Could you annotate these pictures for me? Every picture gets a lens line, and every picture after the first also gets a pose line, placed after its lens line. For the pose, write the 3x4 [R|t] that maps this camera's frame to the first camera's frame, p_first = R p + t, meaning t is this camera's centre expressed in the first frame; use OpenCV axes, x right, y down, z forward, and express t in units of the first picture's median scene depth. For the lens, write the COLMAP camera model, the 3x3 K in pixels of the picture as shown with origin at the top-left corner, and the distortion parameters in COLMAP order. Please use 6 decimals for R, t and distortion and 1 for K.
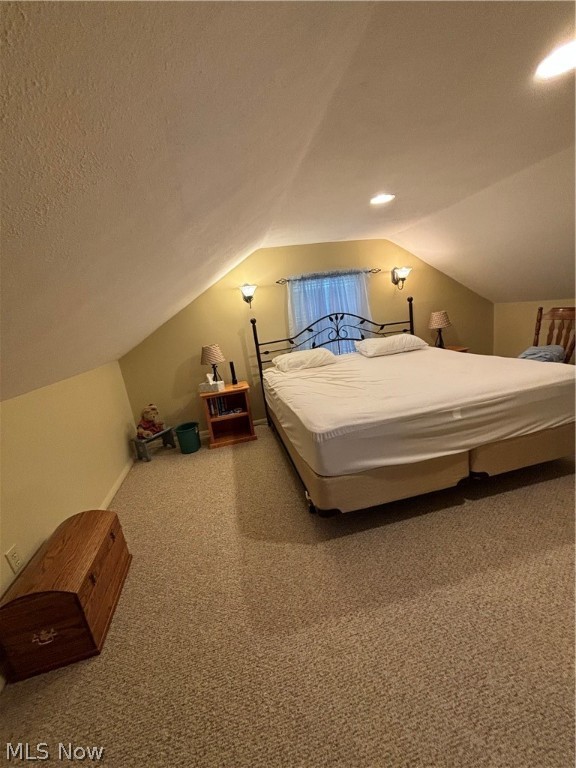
lens RADIAL K [[308.2, 0, 289.2], [0, 308.2, 382.8], [0, 0, 1]] dist [-0.000788, -0.000120]
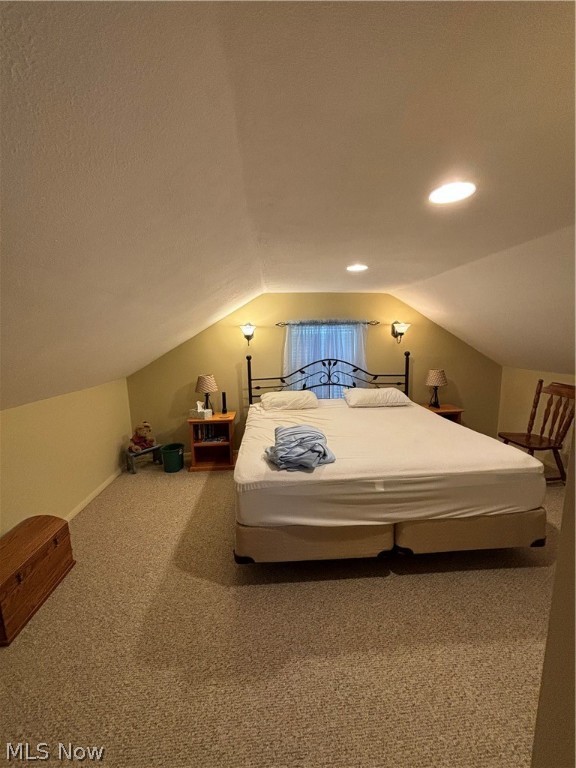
lens RADIAL K [[308.2, 0, 289.2], [0, 308.2, 382.8], [0, 0, 1]] dist [-0.000788, -0.000120]
pose [[0.983292, 0.130583, -0.126824, 0.175624], [-0.139145, 0.988383, -0.061137, -0.070605], [0.117367, 0.077763, 0.990039, -0.041230]]
